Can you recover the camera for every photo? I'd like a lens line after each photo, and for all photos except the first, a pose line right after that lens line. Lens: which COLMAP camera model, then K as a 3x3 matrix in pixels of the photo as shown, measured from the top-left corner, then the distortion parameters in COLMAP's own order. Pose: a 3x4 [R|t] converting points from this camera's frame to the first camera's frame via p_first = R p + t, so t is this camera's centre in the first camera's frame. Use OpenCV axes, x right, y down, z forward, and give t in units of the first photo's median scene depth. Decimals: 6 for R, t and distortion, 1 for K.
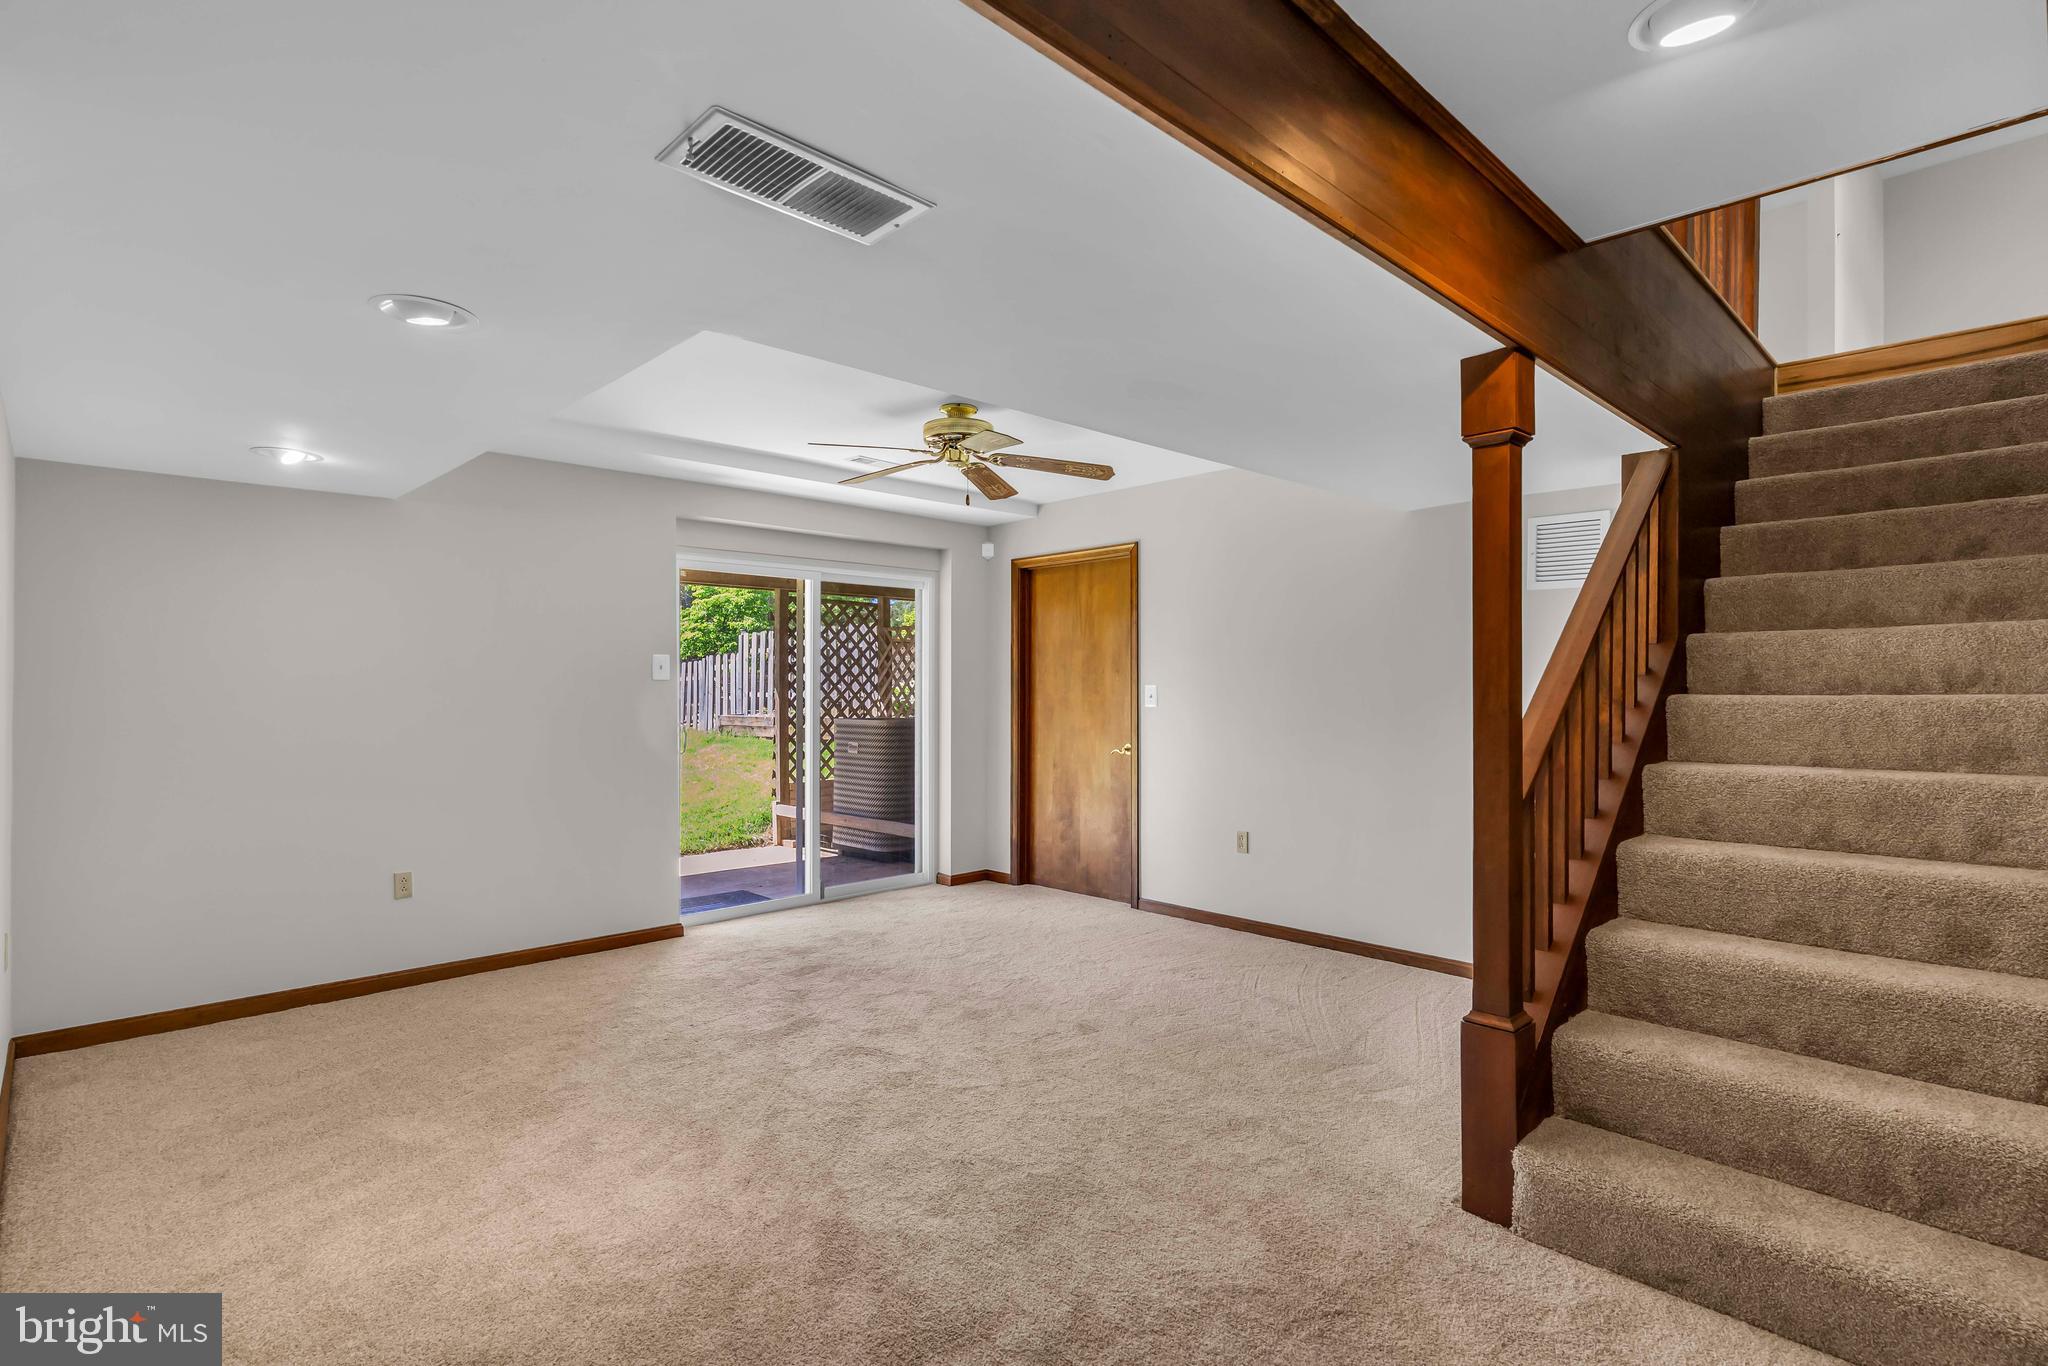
lens RADIAL K [[990.7, 0, 1028.9], [0, 990.7, 678.4], [0, 0, 1]] dist [0.003987, 0.000187]
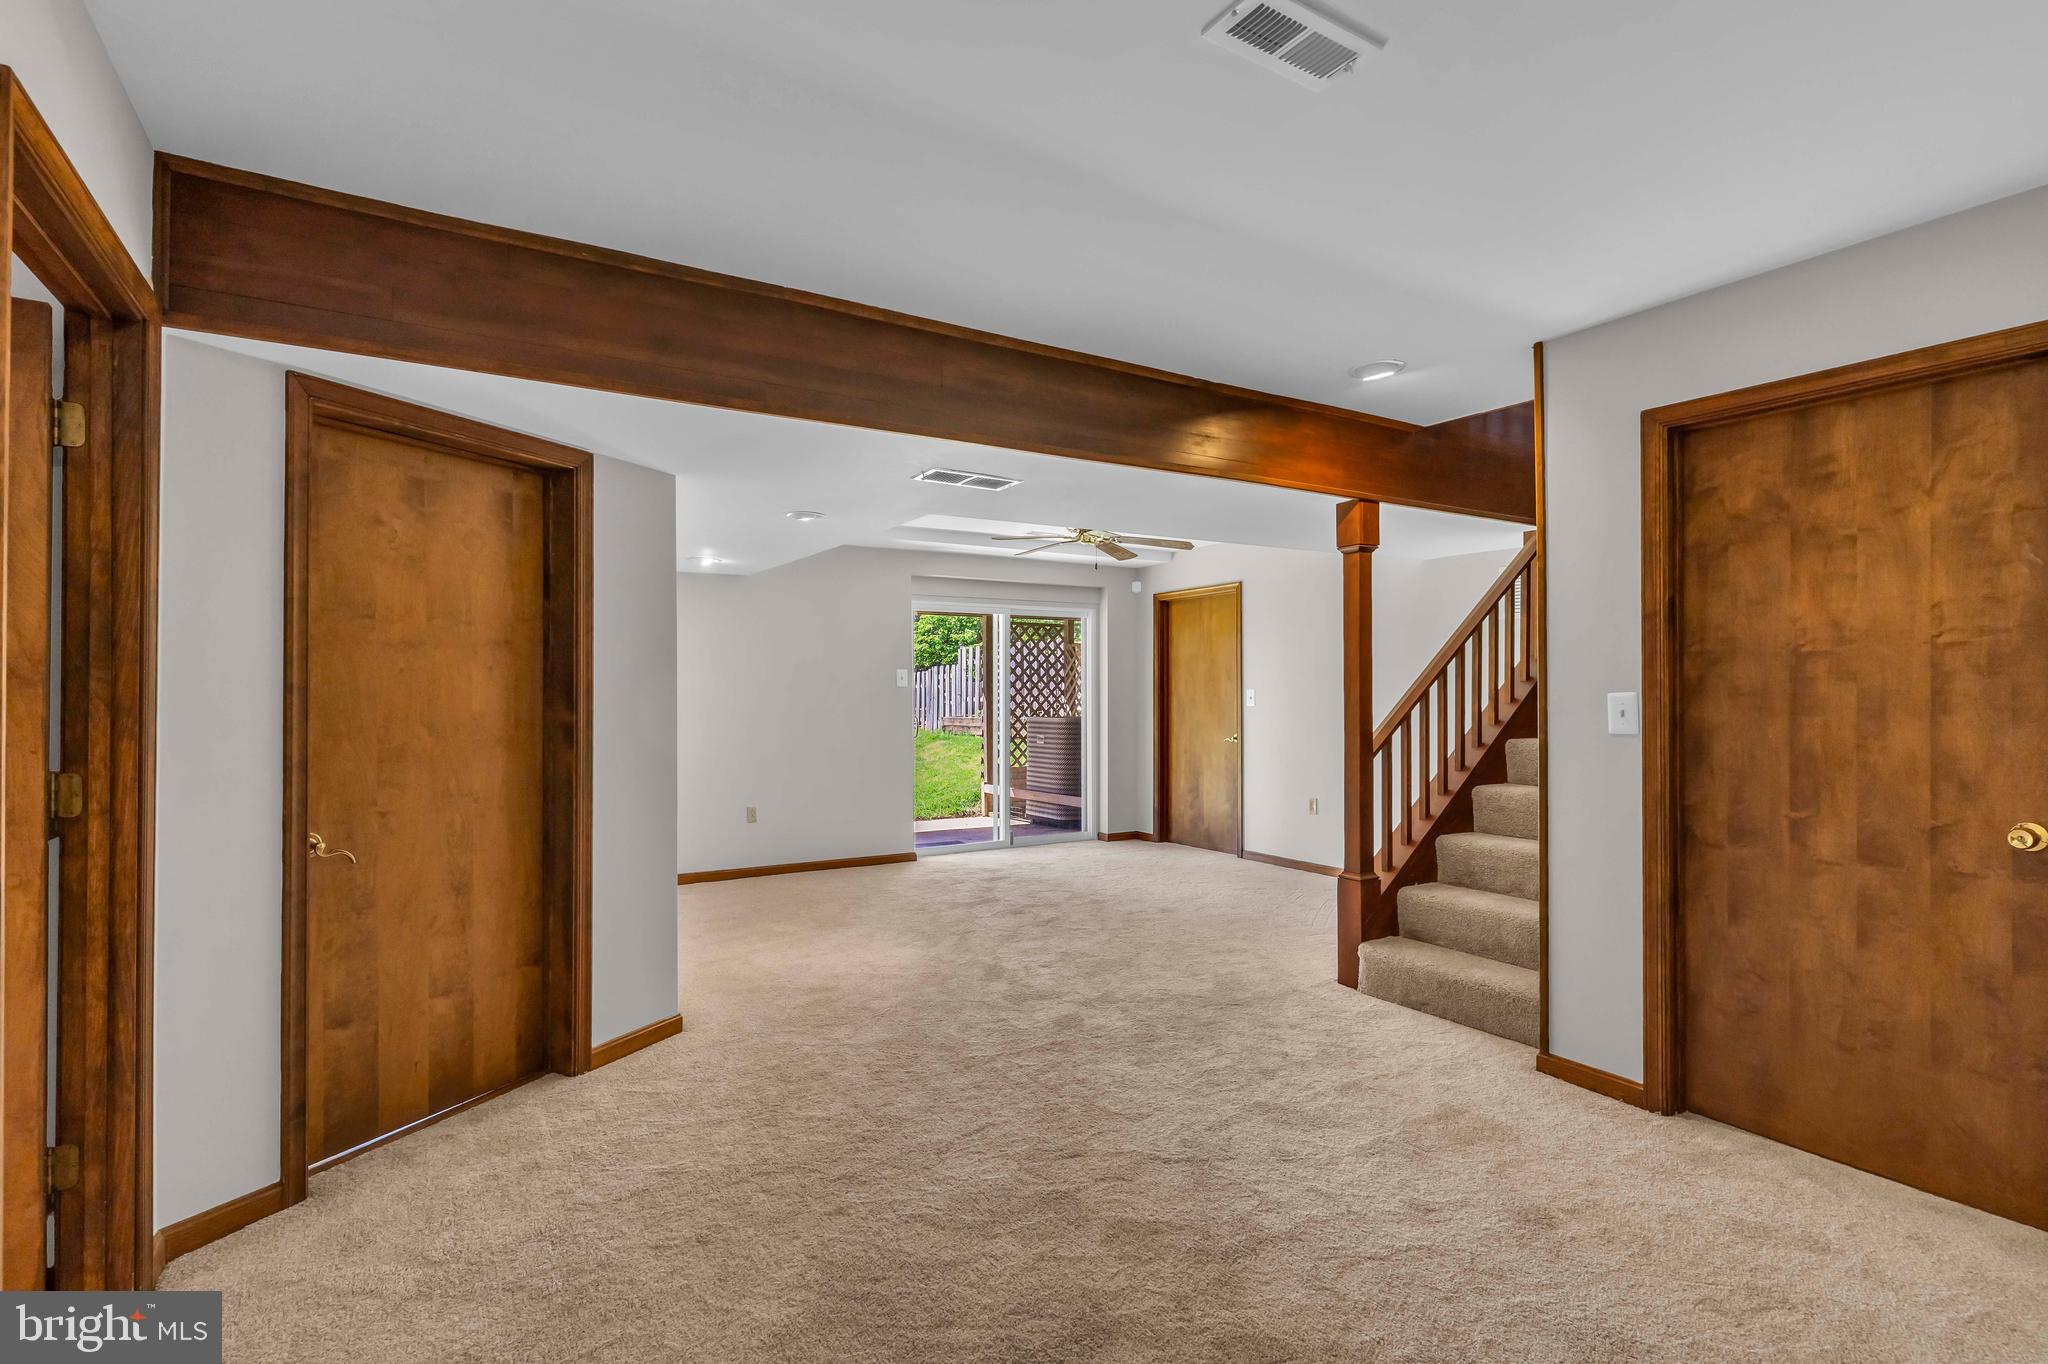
lens RADIAL K [[990.7, 0, 1024.3], [0, 990.7, 683.0], [0, 0, 1]] dist [0.003987, 0.000187]
pose [[0.975371, -0.004288, -0.220528, 0.113208], [0.003809, 0.999989, -0.002596, 0.000194], [0.220536, 0.001692, 0.975377, -0.341484]]
